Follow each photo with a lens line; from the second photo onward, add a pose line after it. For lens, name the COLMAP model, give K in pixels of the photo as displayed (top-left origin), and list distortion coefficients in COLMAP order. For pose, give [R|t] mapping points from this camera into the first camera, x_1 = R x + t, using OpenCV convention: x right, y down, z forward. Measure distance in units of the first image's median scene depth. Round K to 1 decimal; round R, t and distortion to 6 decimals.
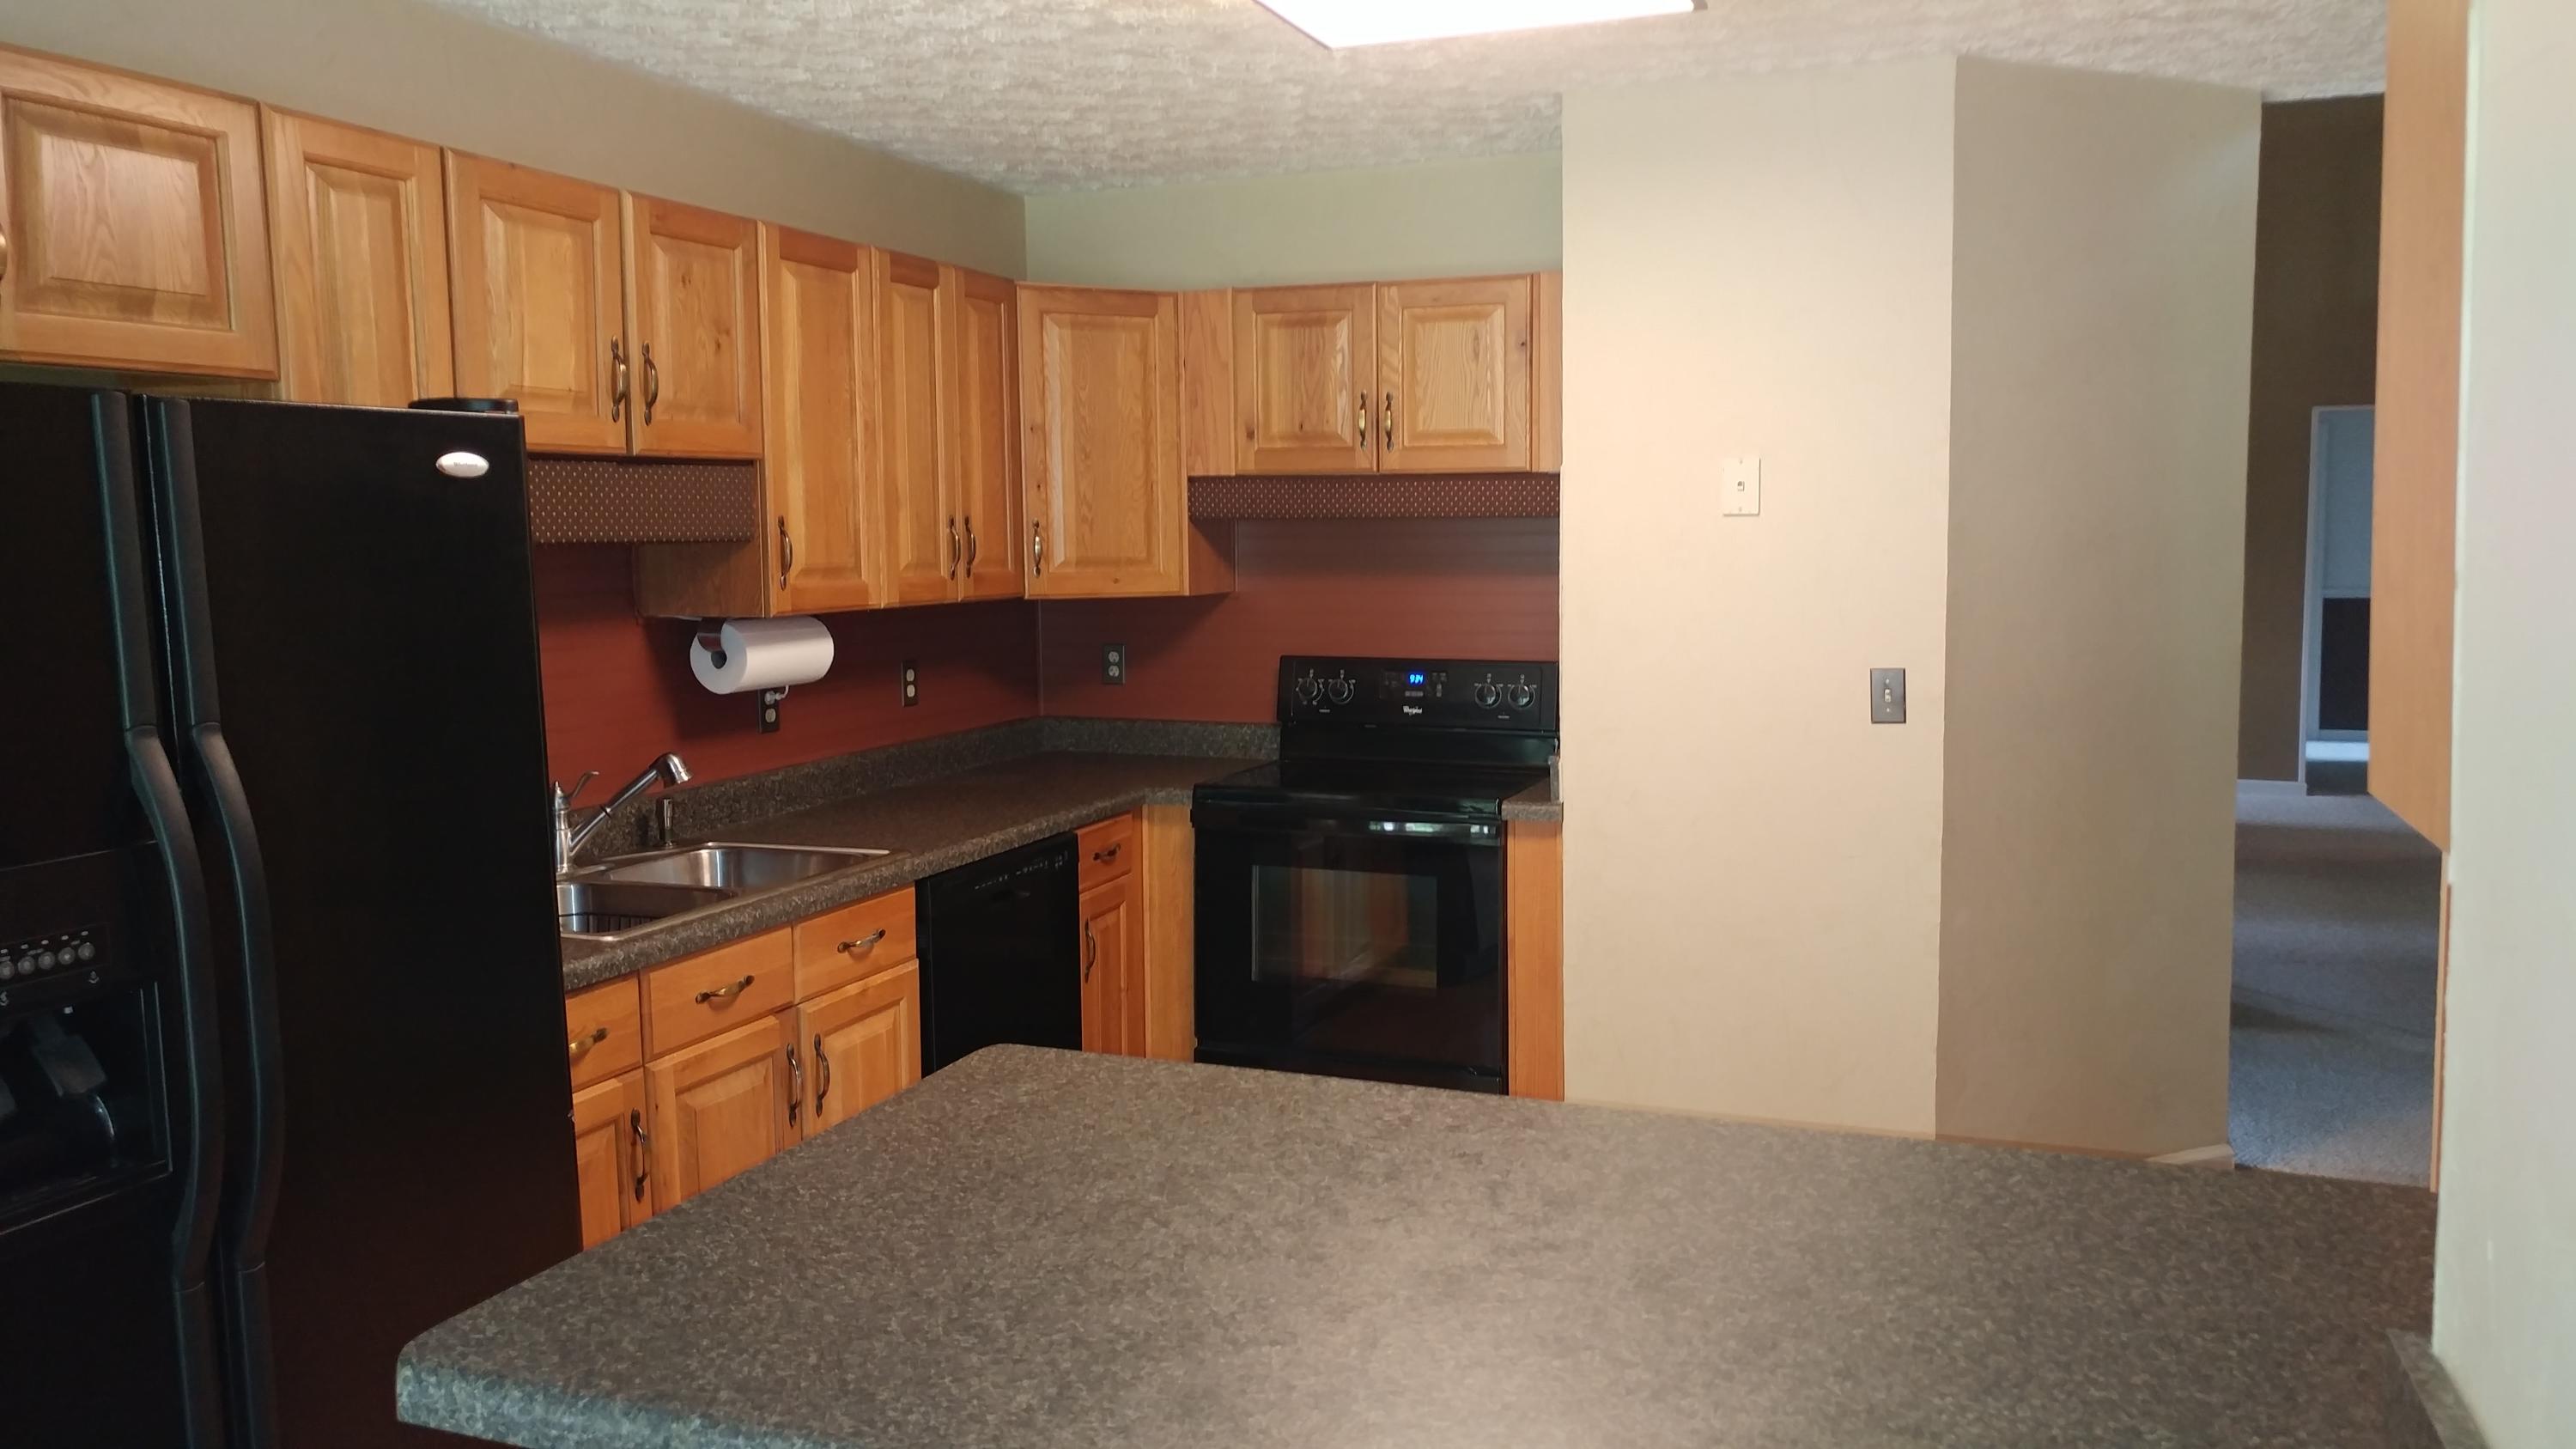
lens RADIAL K [[1863.6, 0, 1289.5], [0, 1863.6, 730.7], [0, 0, 1]] dist [0.012652, 0.007044]
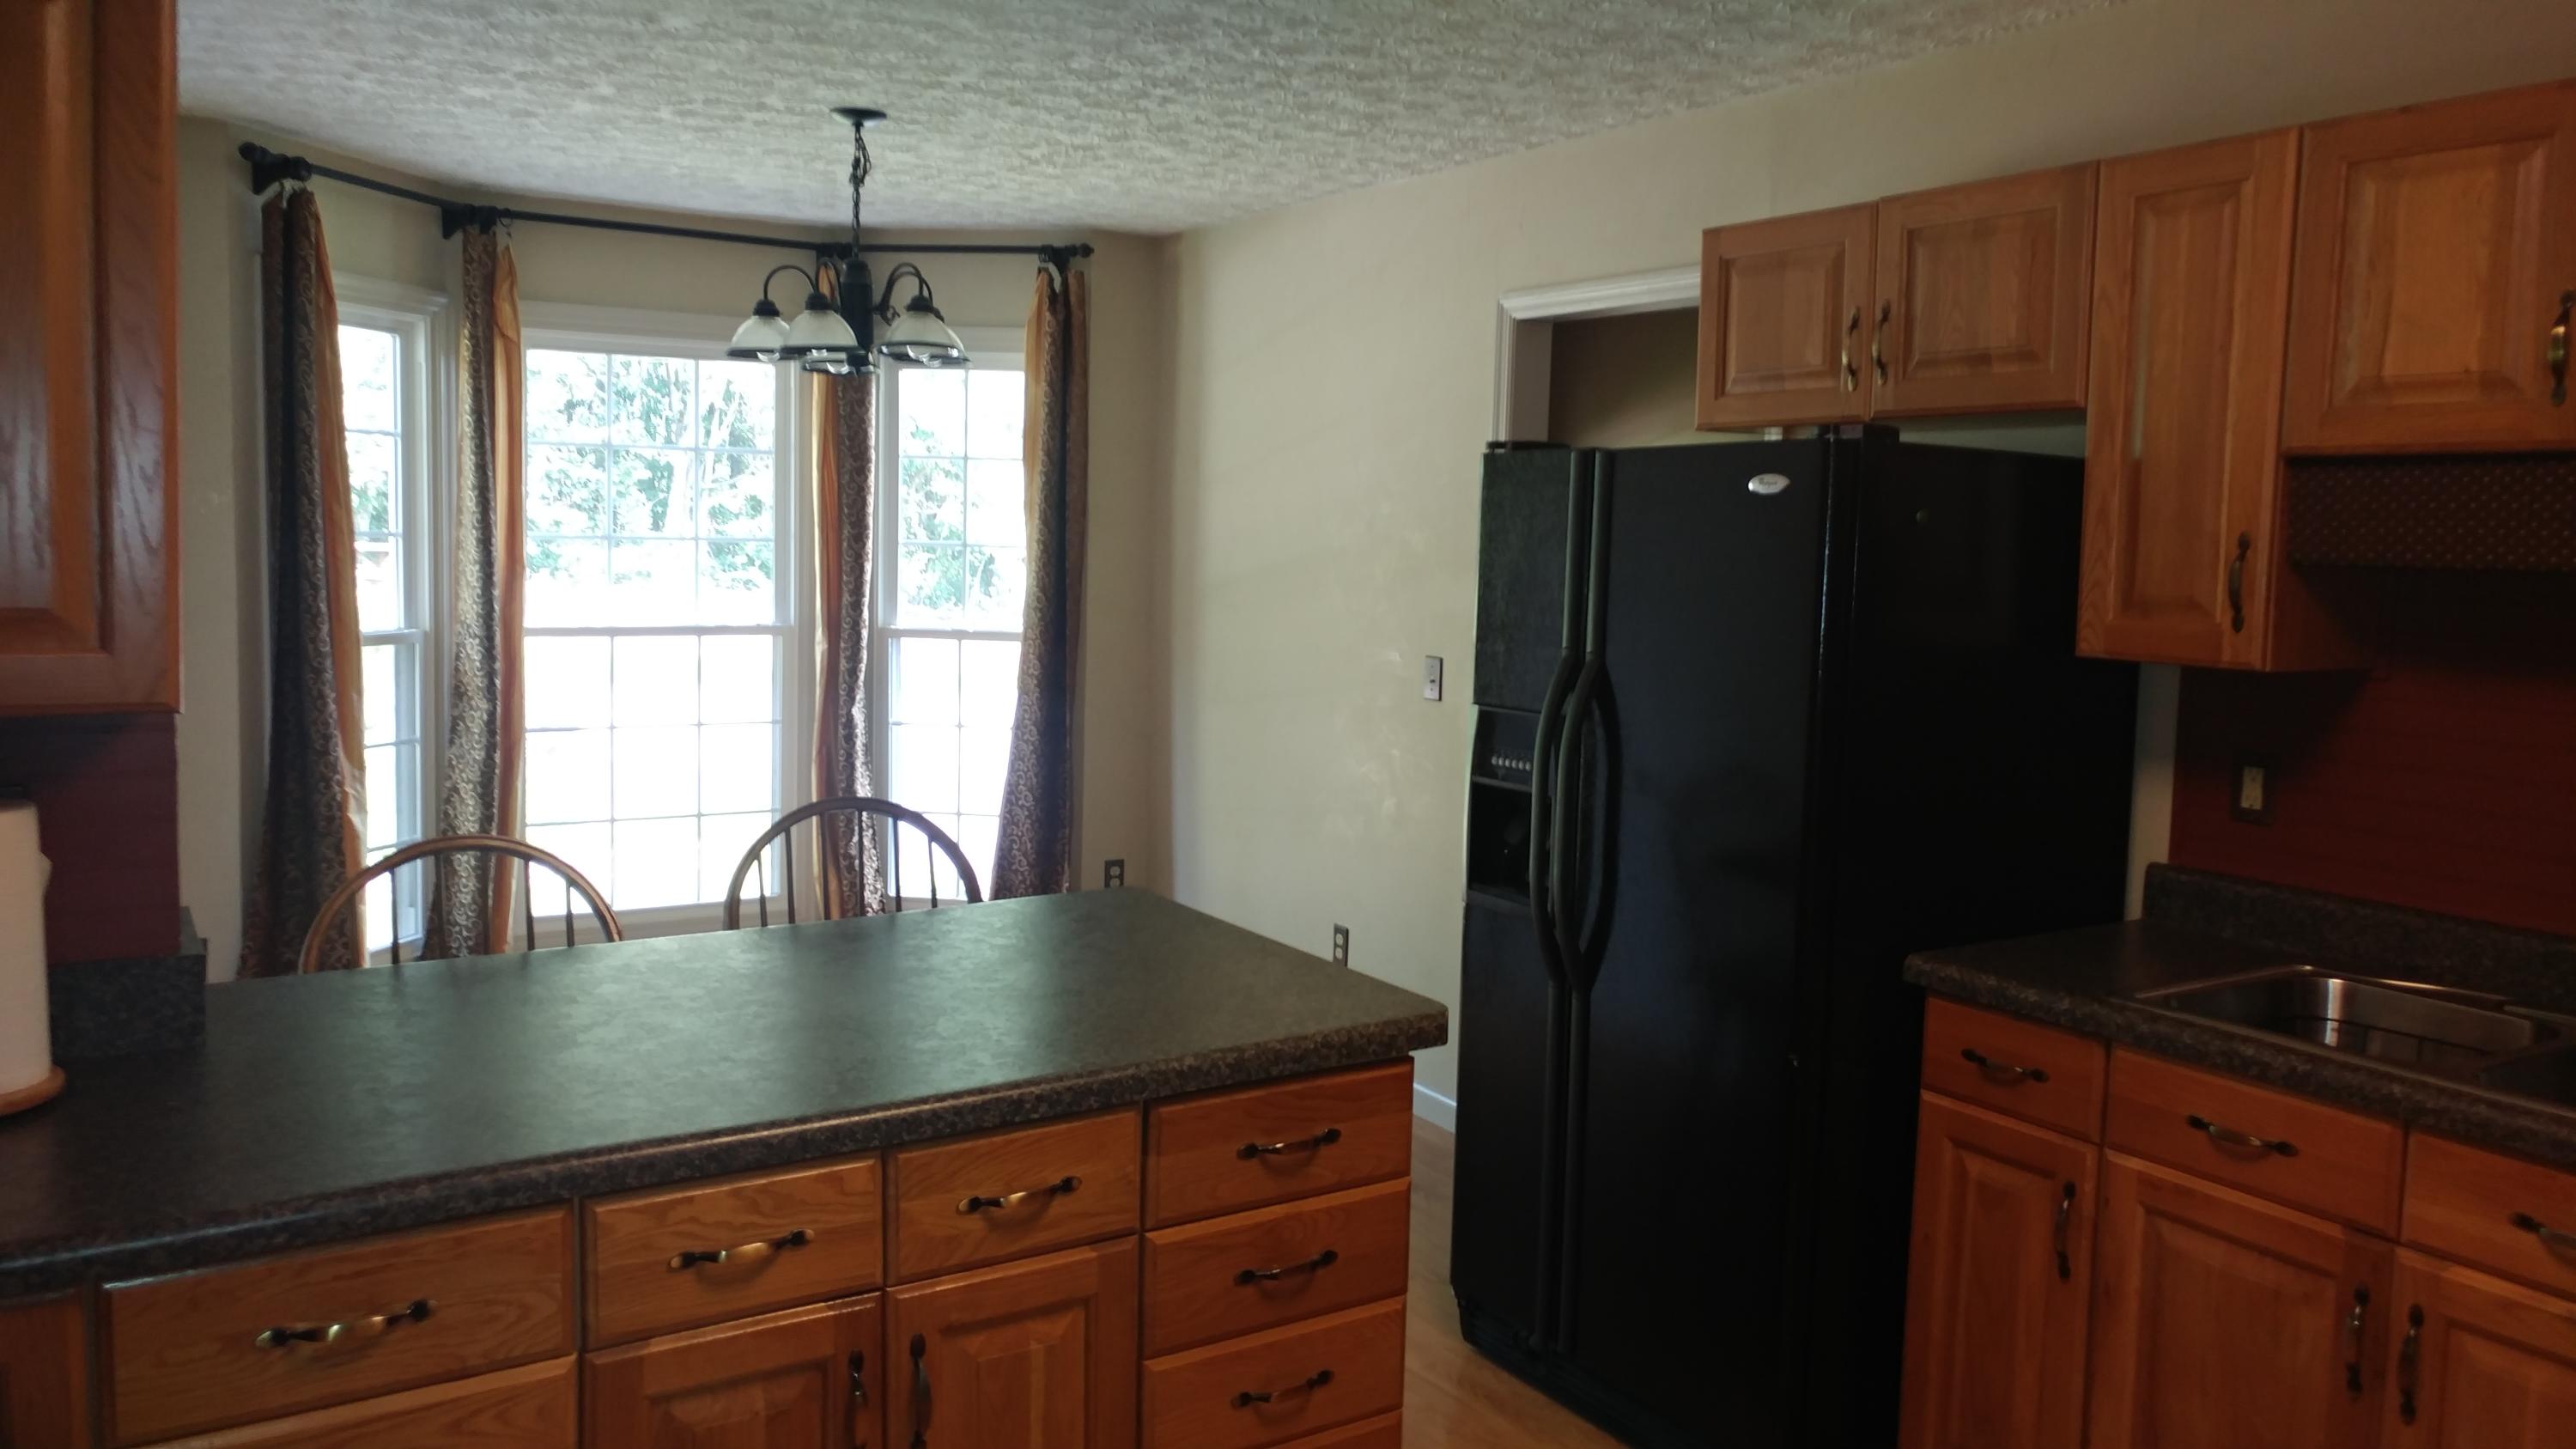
lens RADIAL K [[1863.6, 0, 1287.7], [0, 1863.6, 711.2], [0, 0, 1]] dist [0.012652, 0.007044]
pose [[-0.589766, 0.067220, -0.804772, 0.560778], [-0.114080, 0.979602, 0.165425, -0.121183], [0.799476, 0.189370, -0.570067, 1.113603]]
